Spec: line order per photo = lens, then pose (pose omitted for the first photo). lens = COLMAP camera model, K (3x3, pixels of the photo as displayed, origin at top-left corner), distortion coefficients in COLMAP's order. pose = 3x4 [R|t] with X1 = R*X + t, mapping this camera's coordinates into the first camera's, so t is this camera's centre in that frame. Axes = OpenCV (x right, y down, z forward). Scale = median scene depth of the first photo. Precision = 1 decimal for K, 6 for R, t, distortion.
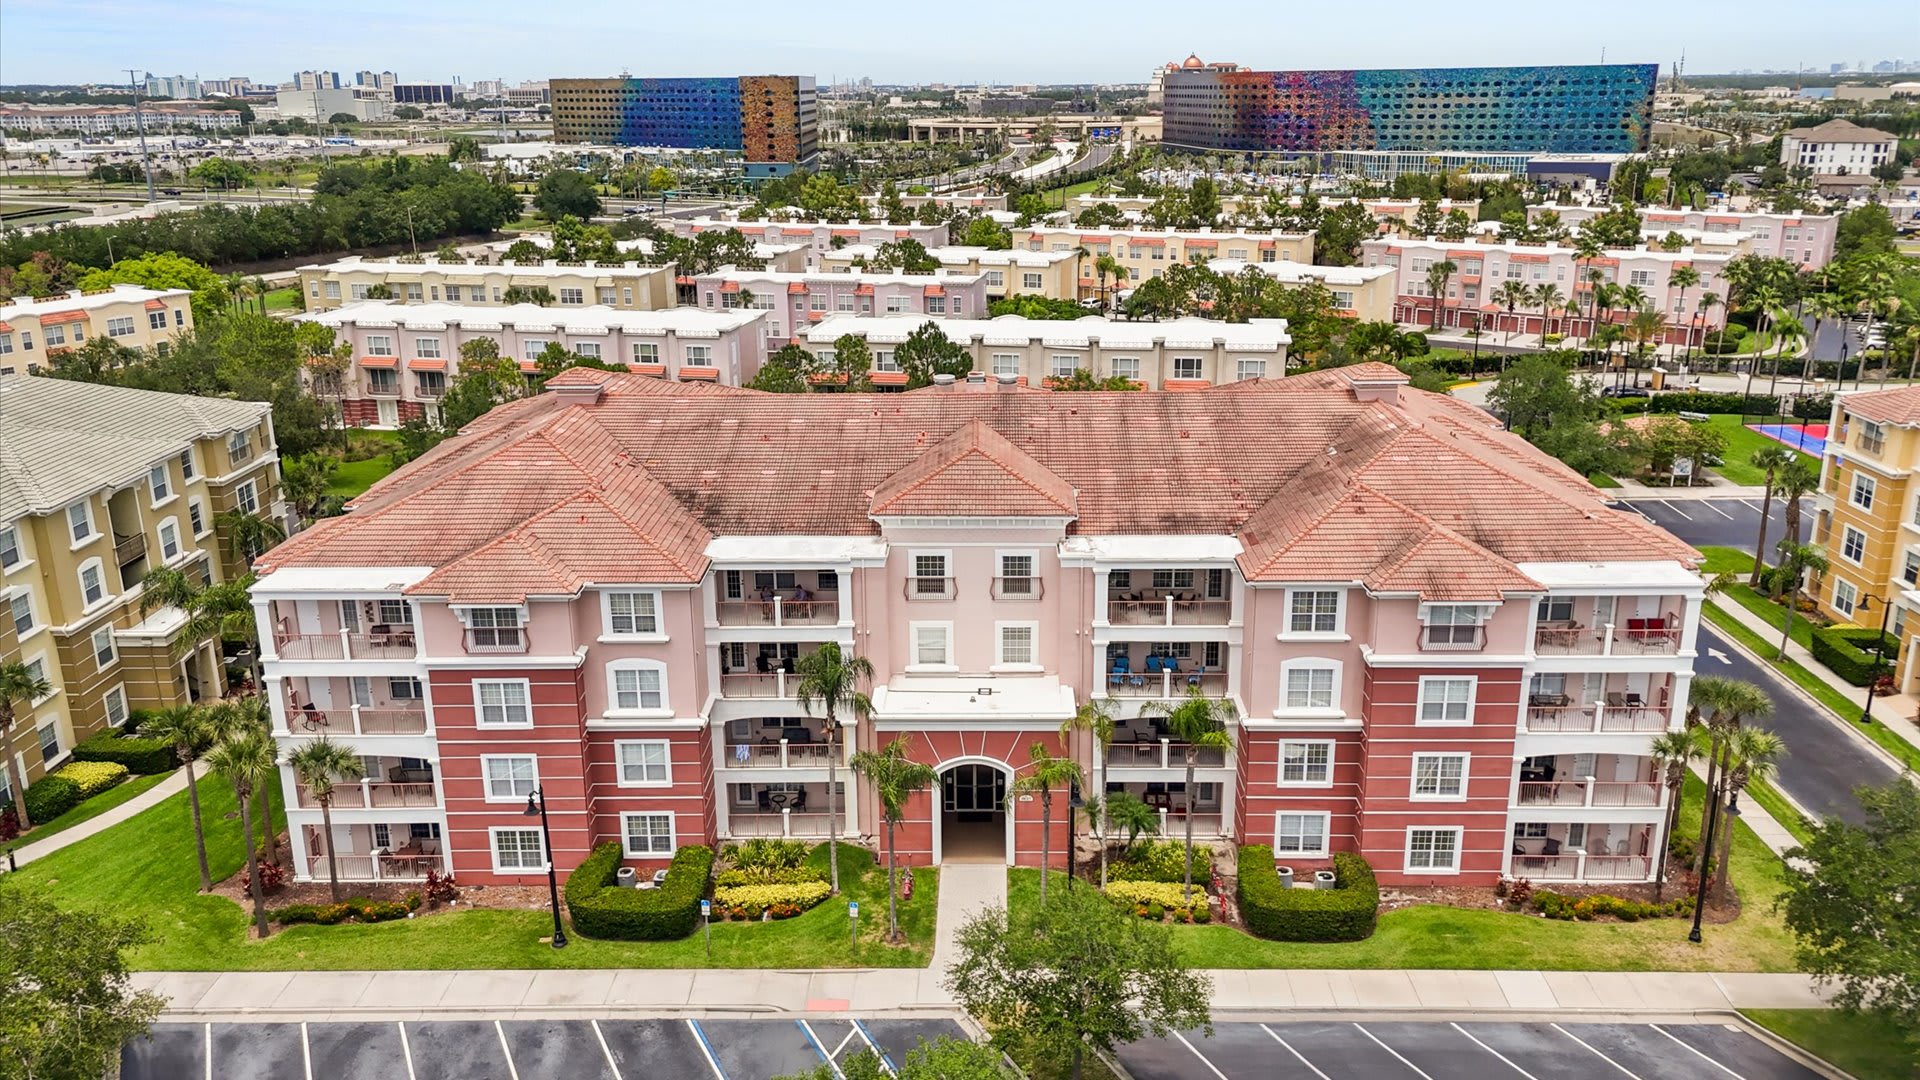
lens RADIAL K [[1435.2, 0, 957.9], [0, 1435.2, 535.2], [0, 0, 1]] dist [0.070389, -0.085227]
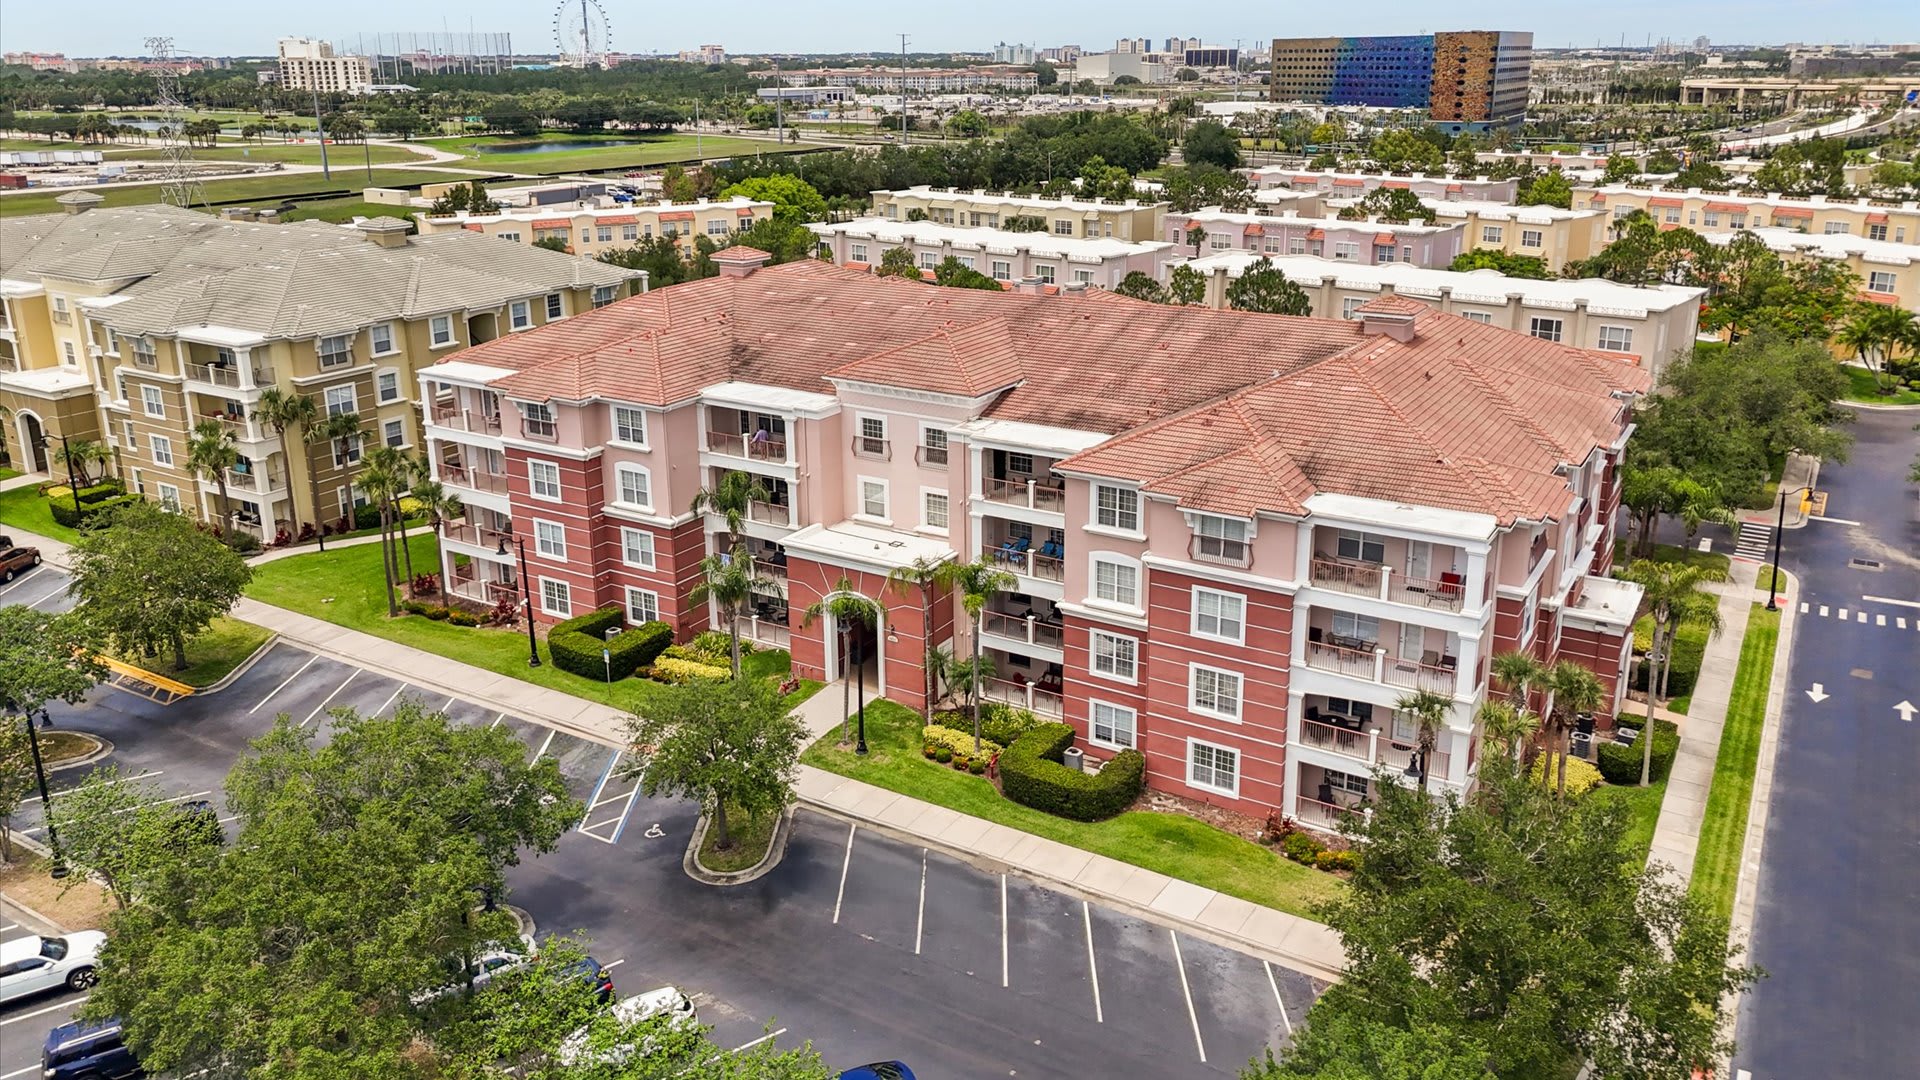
lens RADIAL K [[1435.5, 0, 957.7], [0, 1435.5, 488.0], [0, 0, 1]] dist [0.070274, -0.085782]
pose [[0.855804, 0.148772, -0.495446, 0.611949], [-0.153047, 0.987694, 0.032221, 0.021394], [0.494142, 0.048252, 0.868041, 0.040811]]
